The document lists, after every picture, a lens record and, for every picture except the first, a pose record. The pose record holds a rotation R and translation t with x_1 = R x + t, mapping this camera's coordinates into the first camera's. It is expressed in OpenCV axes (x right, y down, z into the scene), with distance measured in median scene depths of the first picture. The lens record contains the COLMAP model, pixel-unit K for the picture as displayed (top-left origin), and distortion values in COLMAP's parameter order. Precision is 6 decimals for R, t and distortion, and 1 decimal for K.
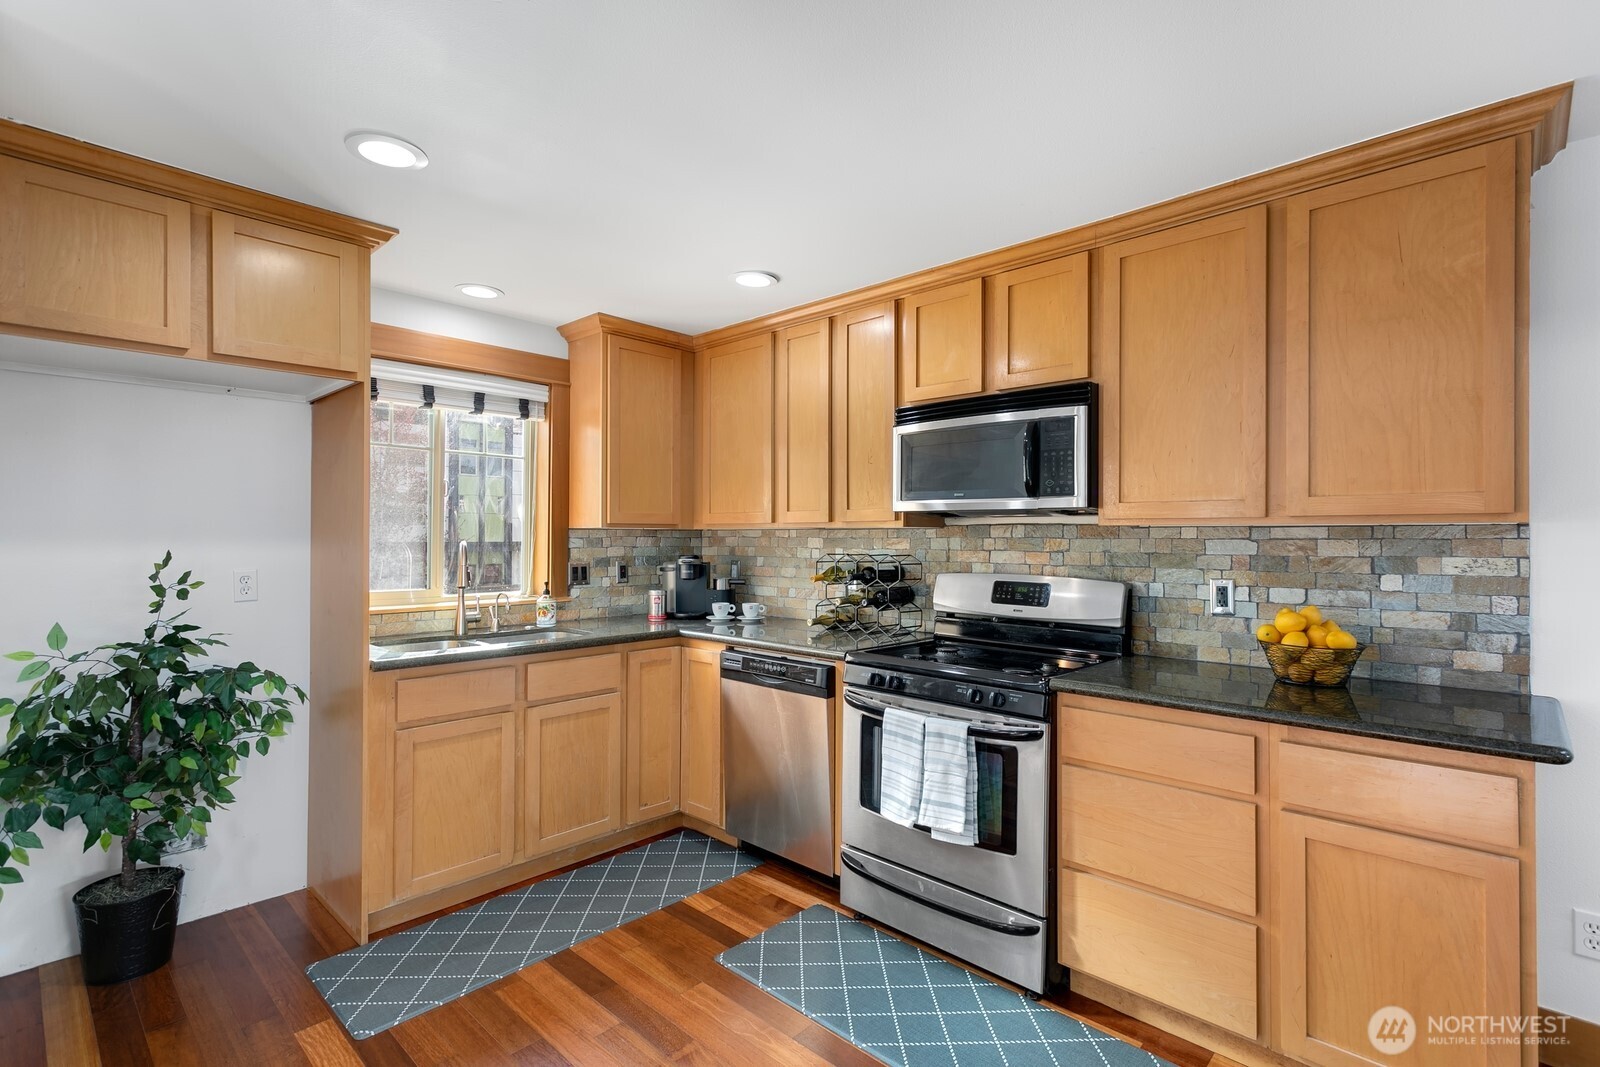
lens RADIAL K [[749.2, 0, 794.8], [0, 749.2, 534.2], [0, 0, 1]] dist [0.001771, 0.003102]
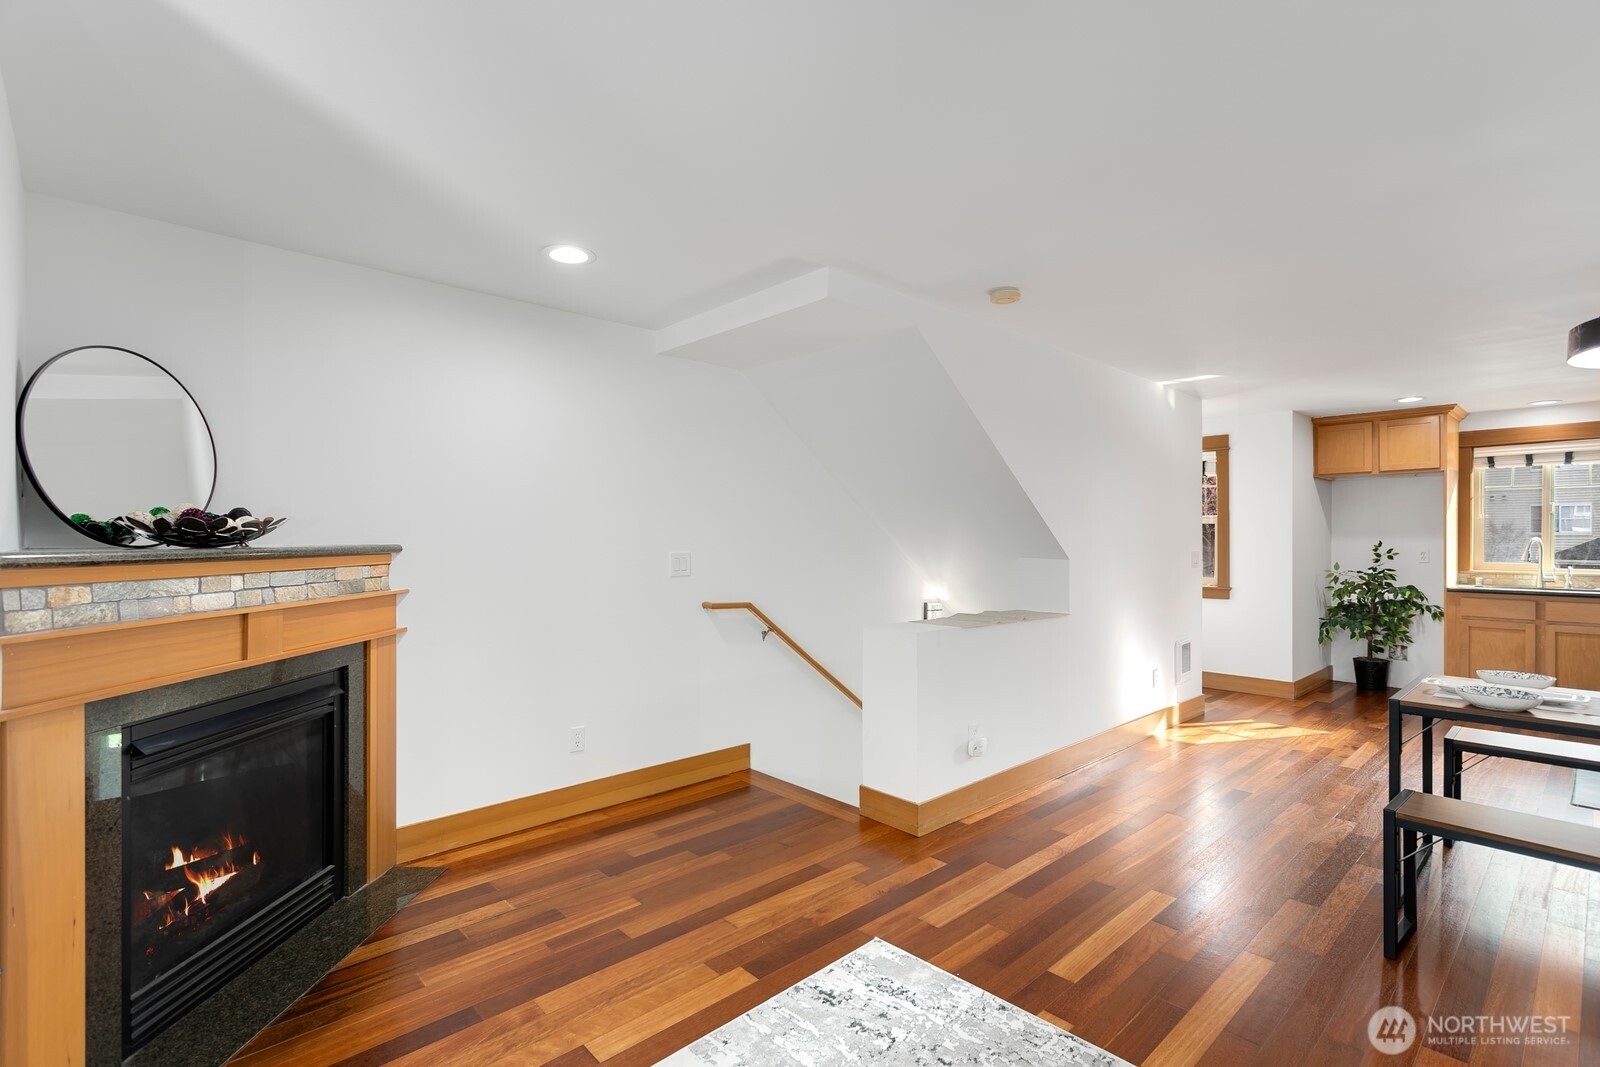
lens RADIAL K [[749.2, 0, 796.1], [0, 749.2, 540.3], [0, 0, 1]] dist [0.001771, 0.003102]
pose [[-0.070009, 0.000347, -0.997546, 1.693096], [0.001882, 0.999998, 0.000216, 0.013552], [0.997545, -0.001862, -0.070010, -0.773067]]
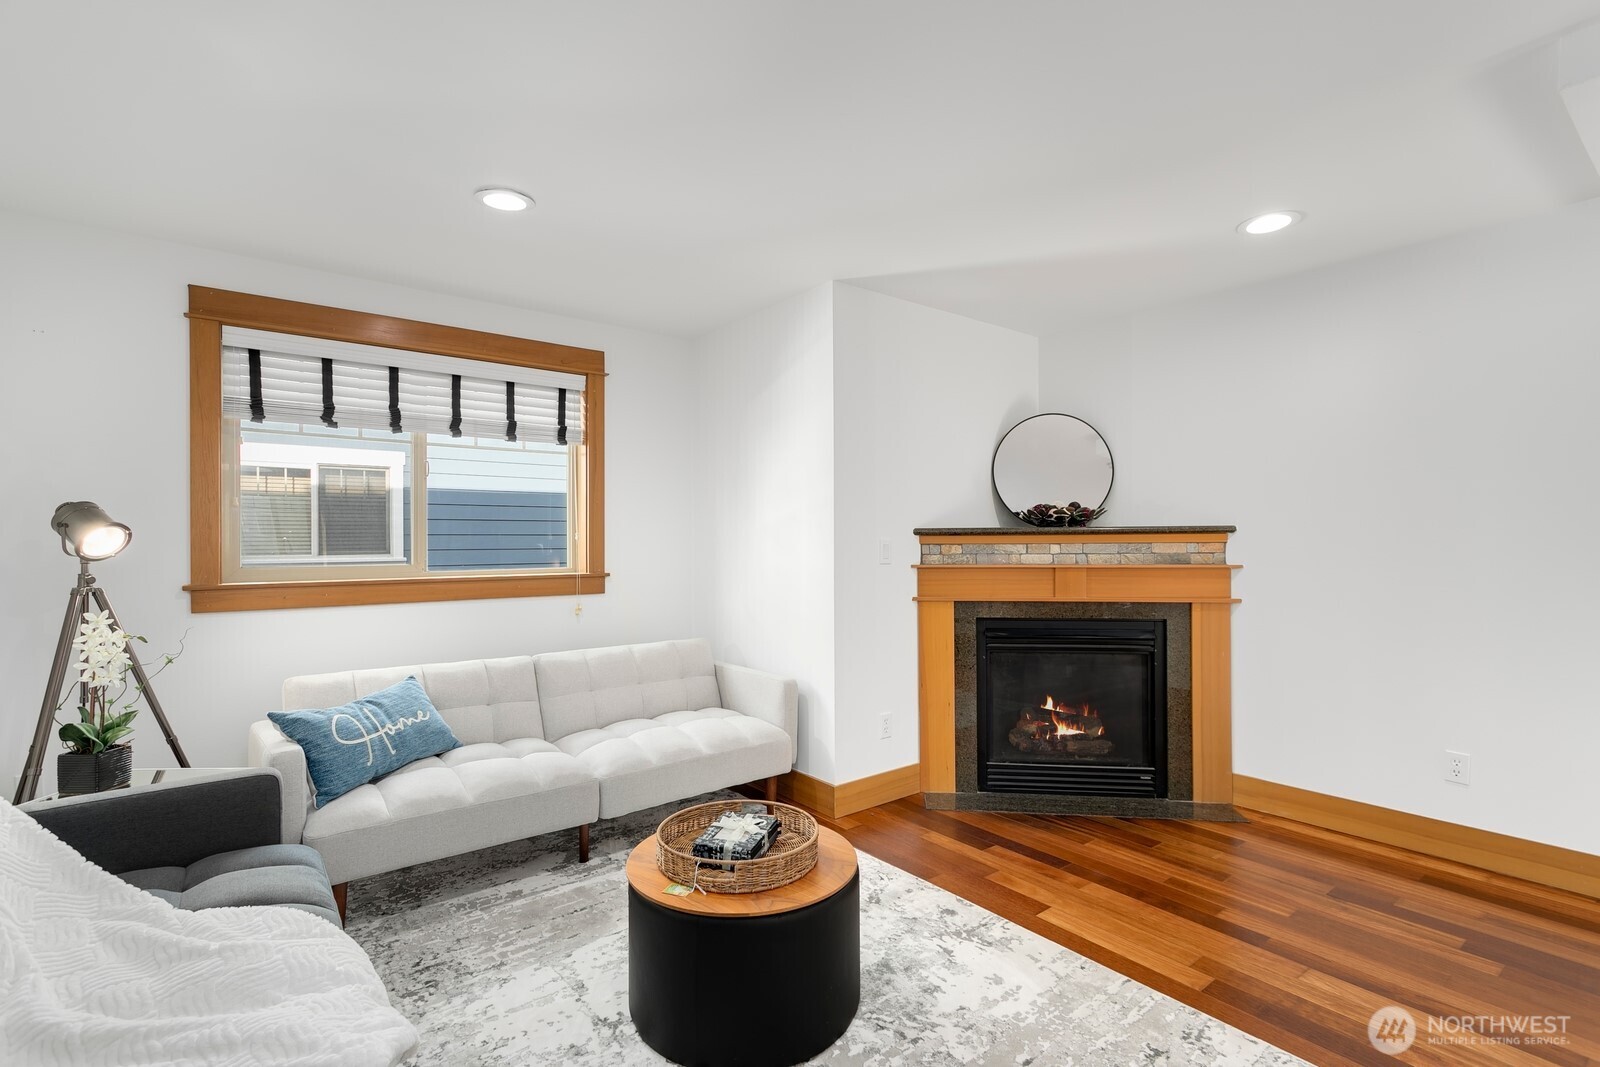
lens RADIAL K [[749.2, 0, 797.9], [0, 749.2, 540.7], [0, 0, 1]] dist [0.001771, 0.003102]
pose [[-0.986846, 0.001287, 0.161657, 1.181683], [0.000953, 0.999997, -0.002143, 0.045297], [-0.161660, -0.001961, -0.986845, -0.108687]]
